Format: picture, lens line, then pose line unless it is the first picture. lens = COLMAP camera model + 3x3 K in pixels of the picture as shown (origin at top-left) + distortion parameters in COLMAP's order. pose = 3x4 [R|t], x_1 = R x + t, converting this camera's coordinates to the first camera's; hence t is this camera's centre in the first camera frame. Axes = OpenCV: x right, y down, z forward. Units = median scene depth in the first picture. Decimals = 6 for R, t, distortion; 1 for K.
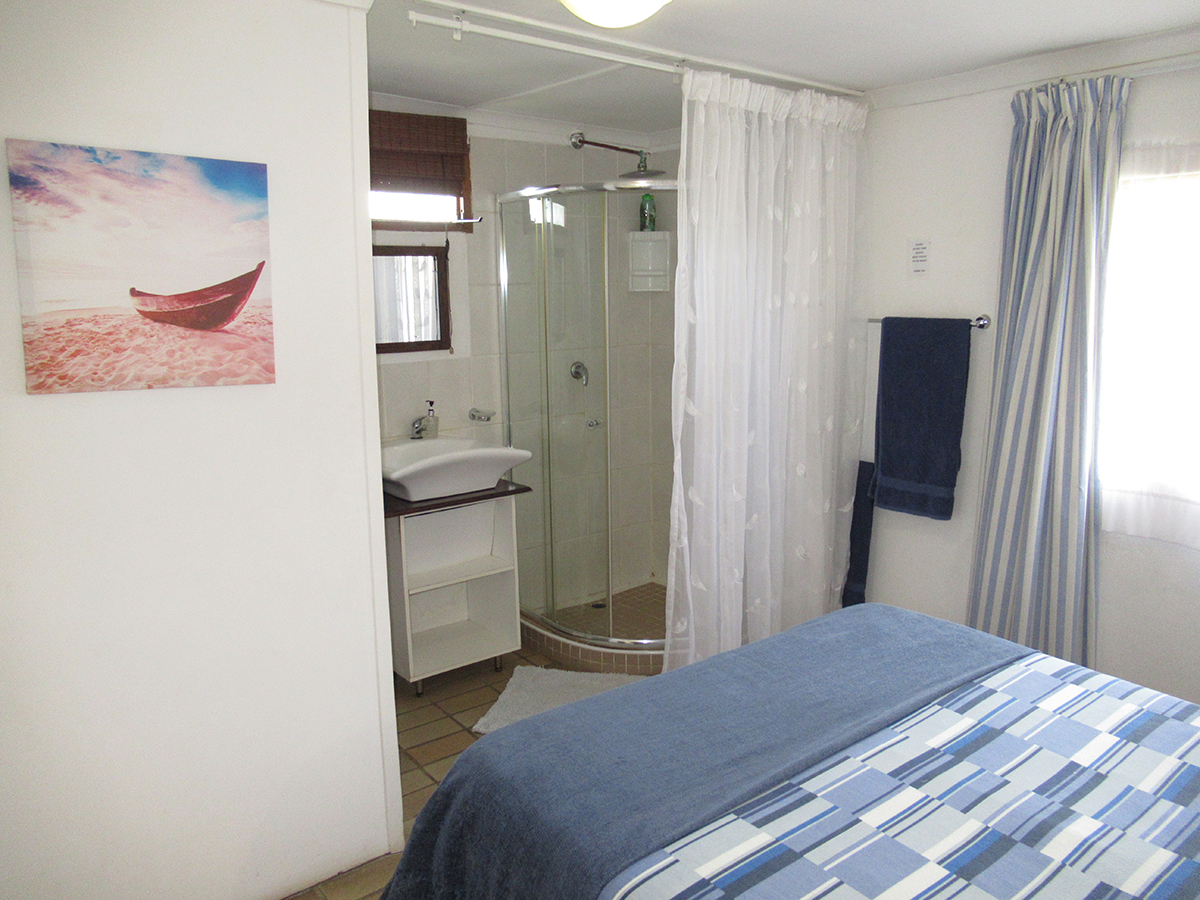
lens RADIAL K [[893.4, 0, 600.0], [0, 893.4, 450.0], [0, 0, 1]] dist [-0.005444, -0.004619]
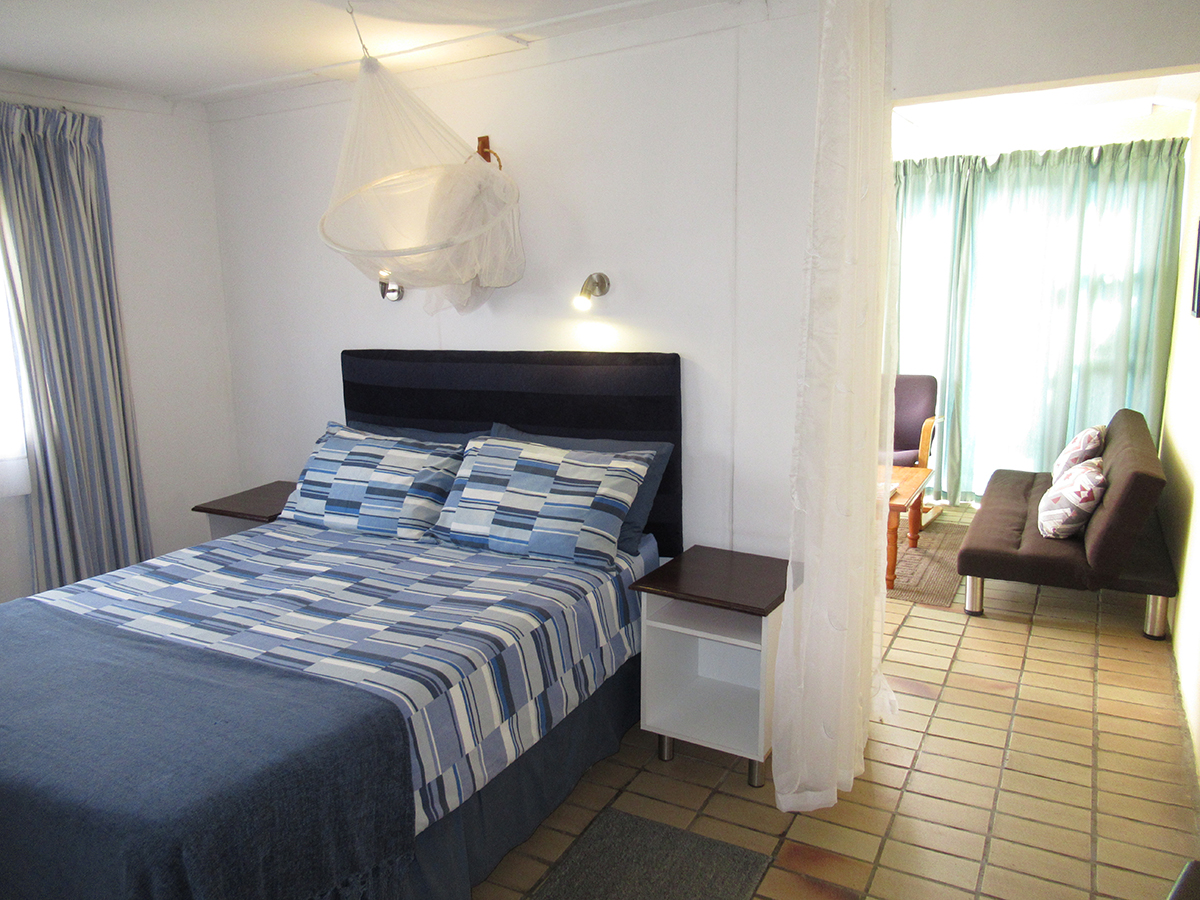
lens RADIAL K [[893.4, 0, 600.0], [0, 893.4, 450.0], [0, 0, 1]] dist [-0.005444, -0.004619]
pose [[-0.362765, -0.182921, 0.913751, -1.031217], [0.205976, 0.940554, 0.270060, -0.140779], [-0.908832, 0.286179, -0.303522, 0.820795]]
